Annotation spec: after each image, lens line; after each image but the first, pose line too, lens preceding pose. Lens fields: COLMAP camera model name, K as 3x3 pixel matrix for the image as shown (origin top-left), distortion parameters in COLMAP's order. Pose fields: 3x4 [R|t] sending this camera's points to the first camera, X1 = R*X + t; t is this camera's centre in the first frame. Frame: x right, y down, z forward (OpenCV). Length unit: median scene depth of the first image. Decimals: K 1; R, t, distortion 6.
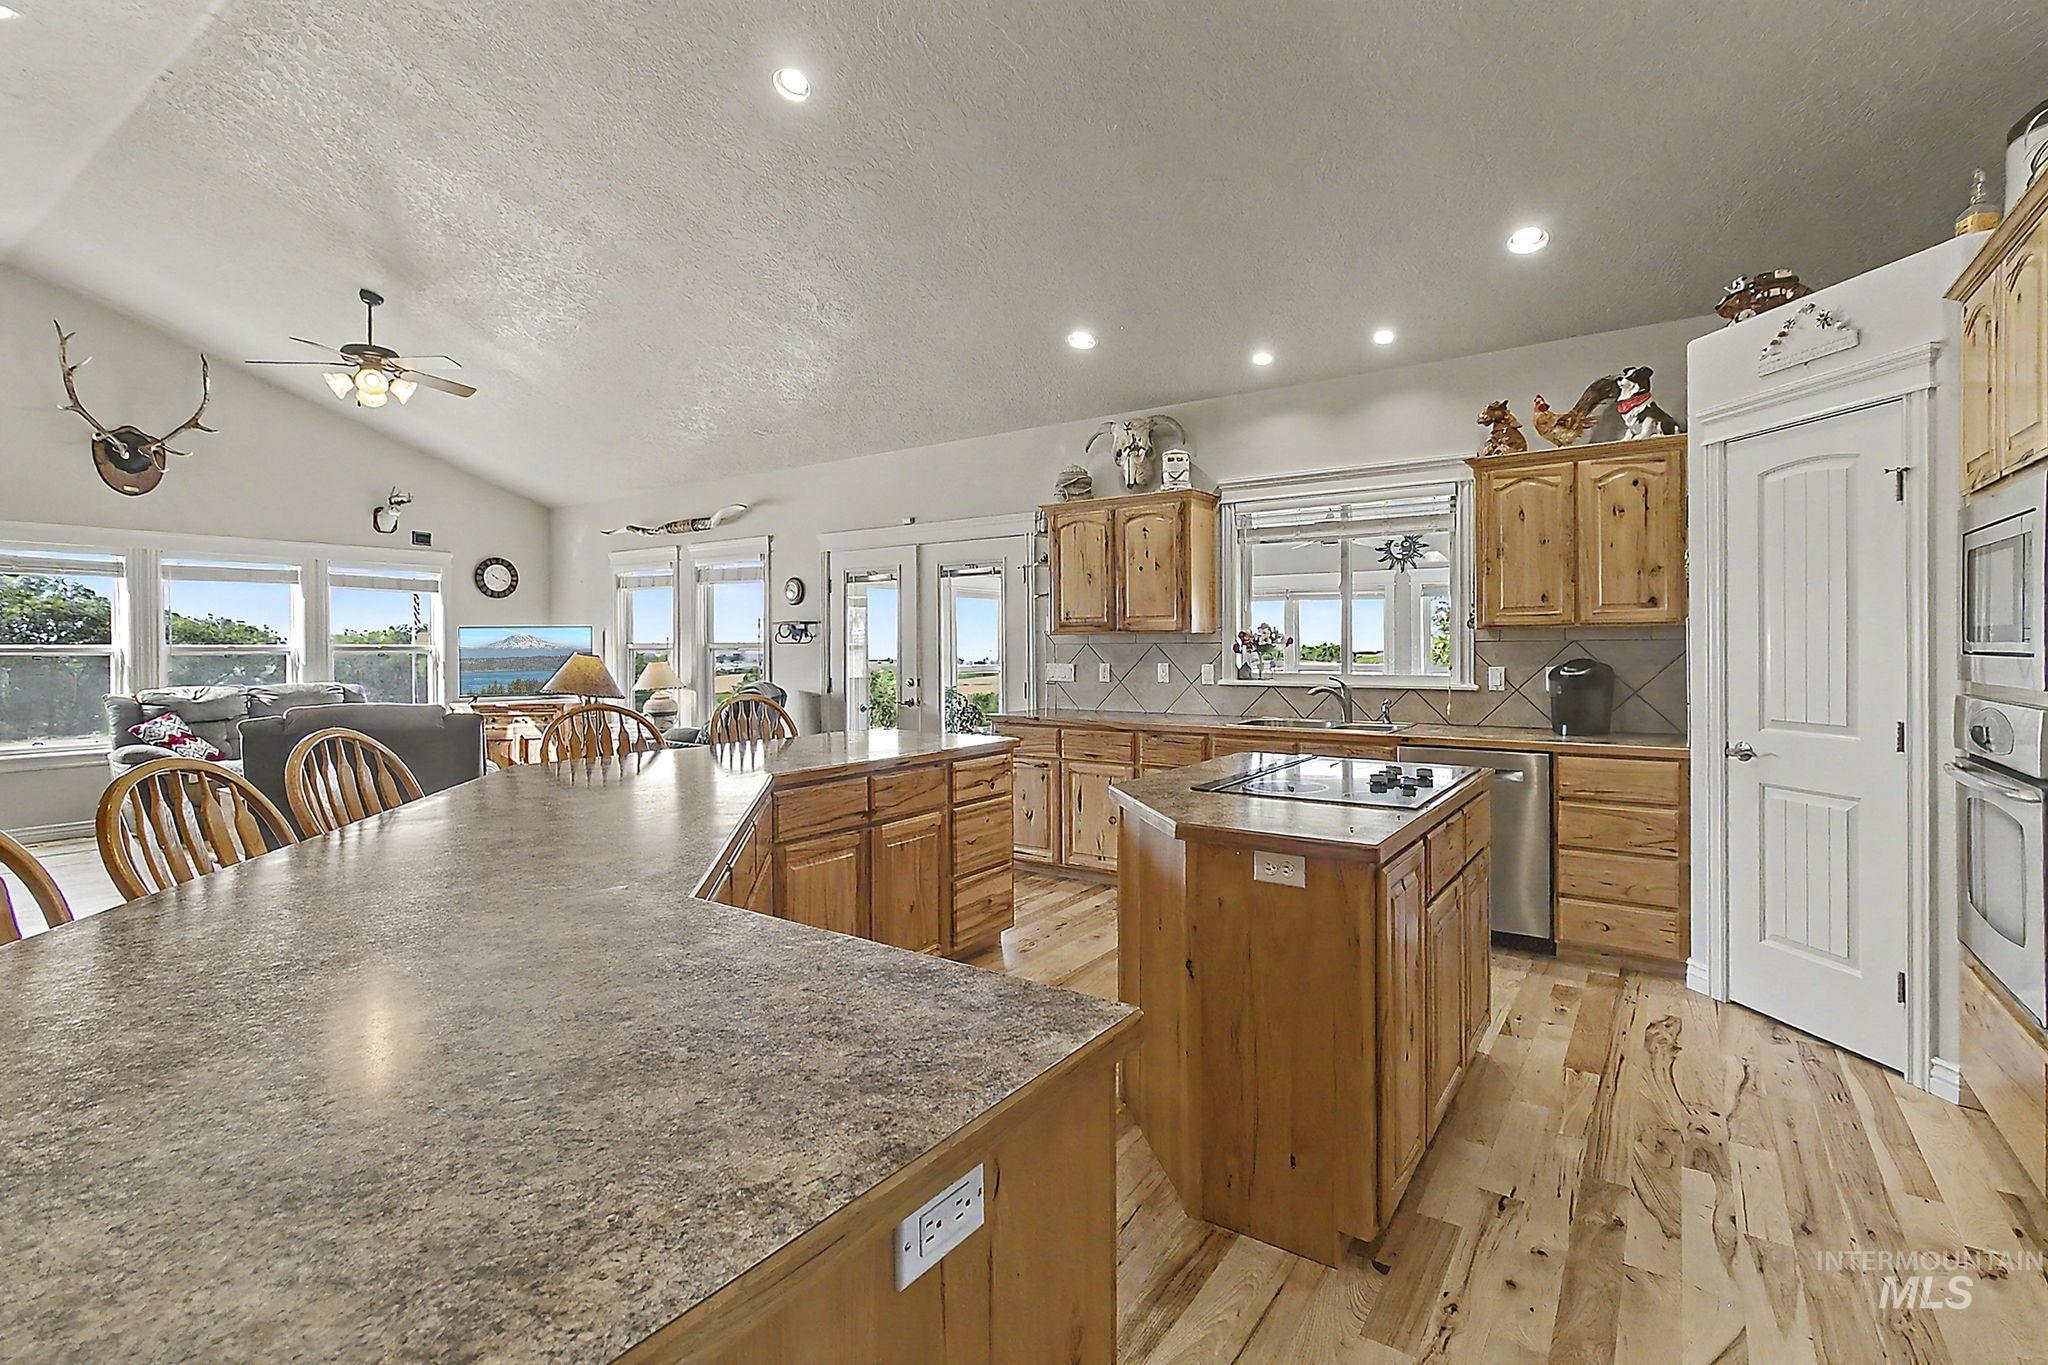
lens RADIAL K [[945.9, 0, 1022.7], [0, 945.9, 652.8], [0, 0, 1]] dist [-0.001266, 0.001061]
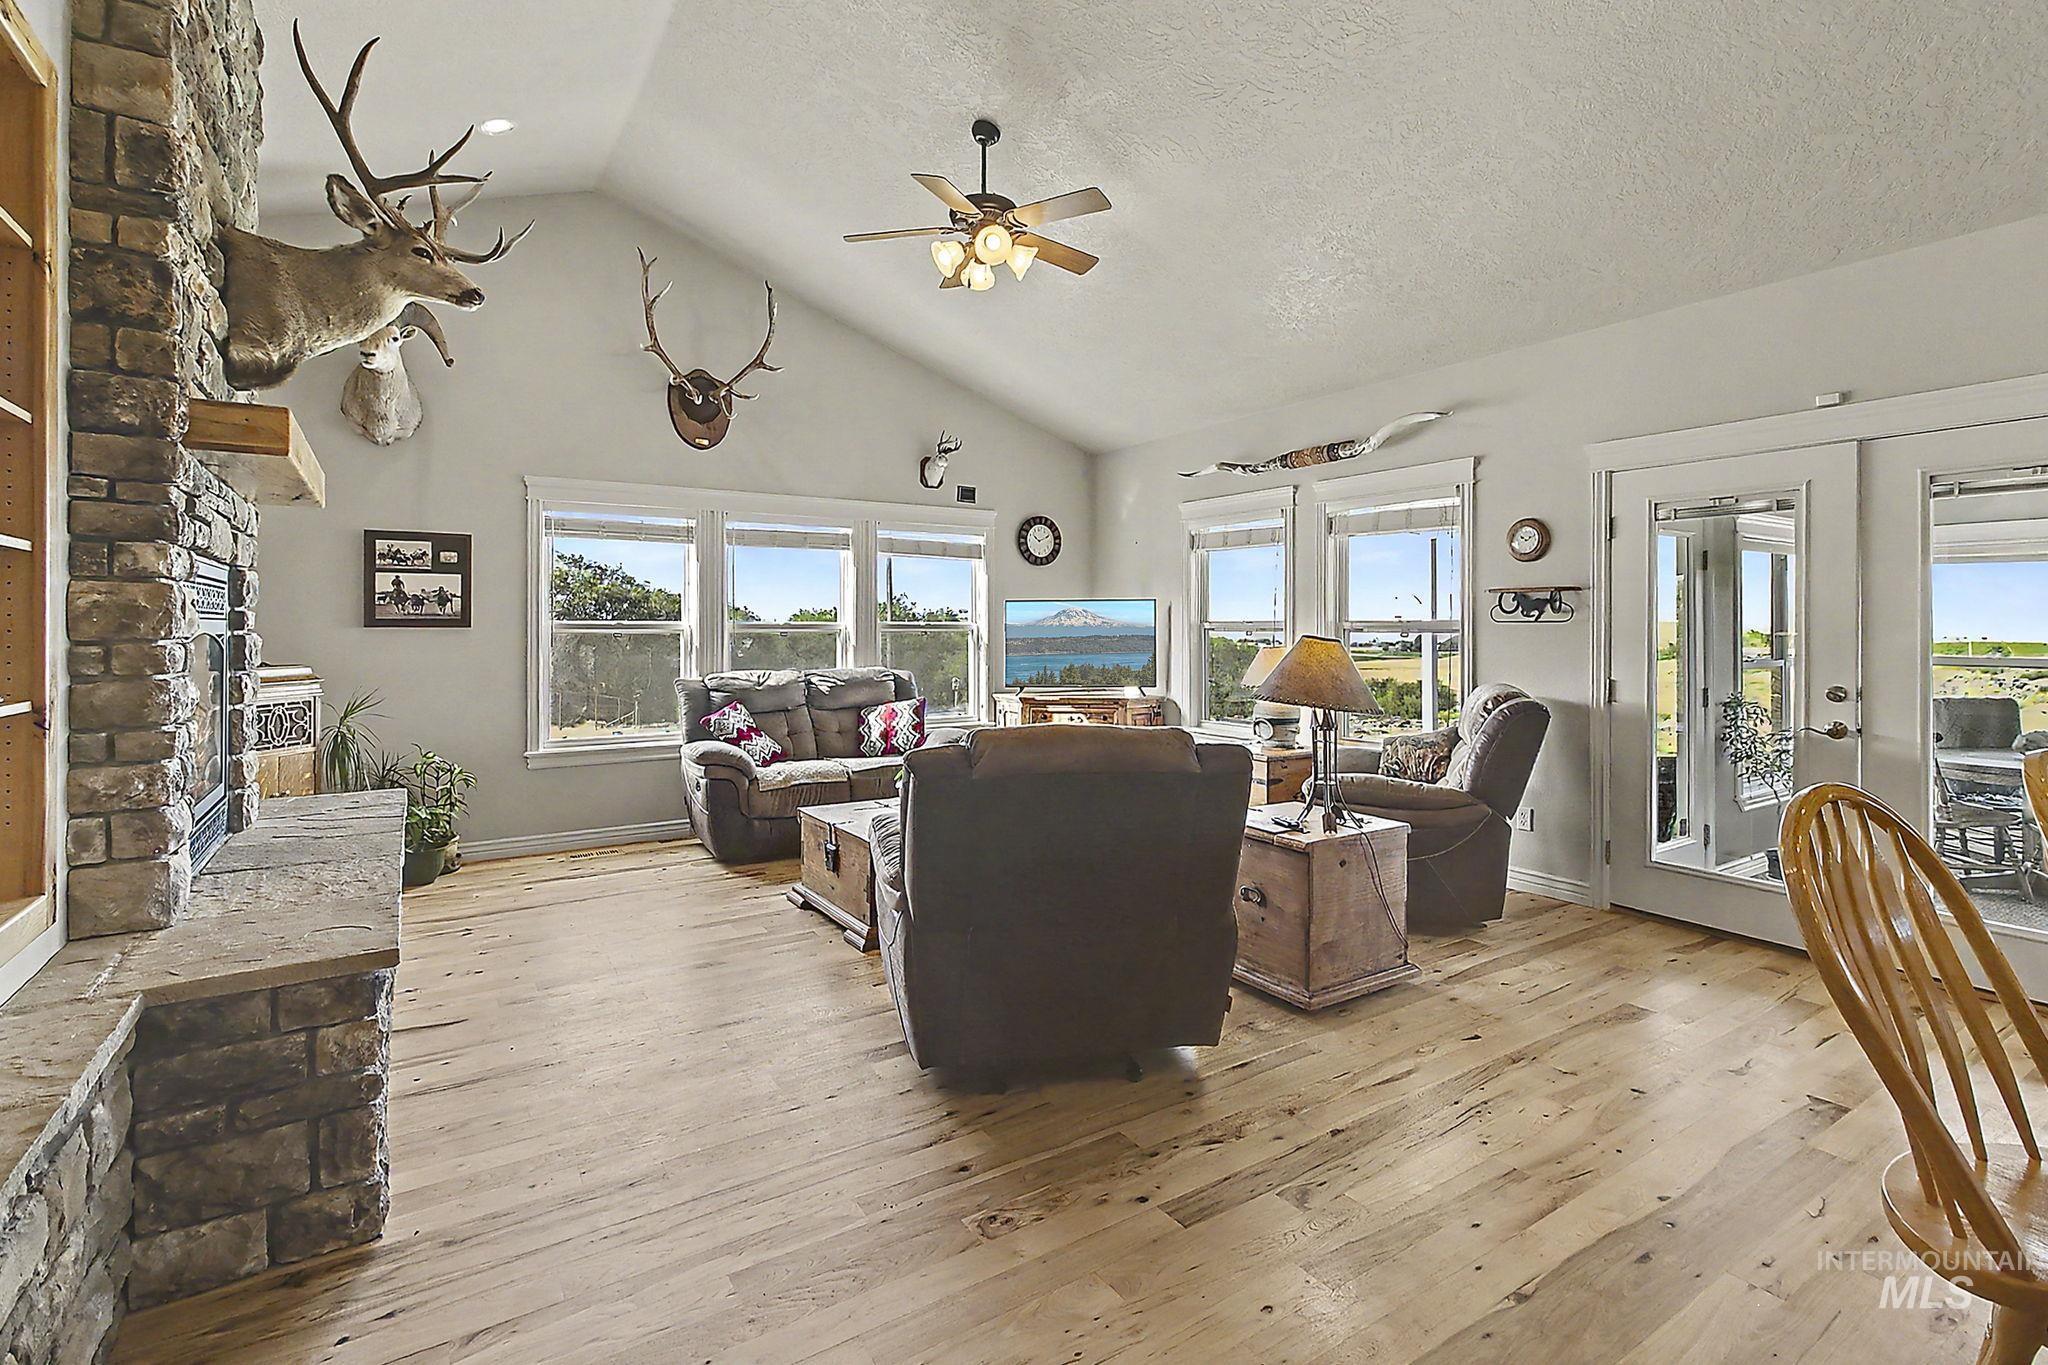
lens RADIAL K [[945.9, 0, 1015.2], [0, 945.9, 624.5], [0, 0, 1]] dist [-0.001266, 0.001061]
pose [[0.924266, 0.004659, -0.381721, -0.311956], [-0.007792, 0.999947, -0.006661, -0.001340], [0.381669, 0.009131, 0.924254, 0.279952]]
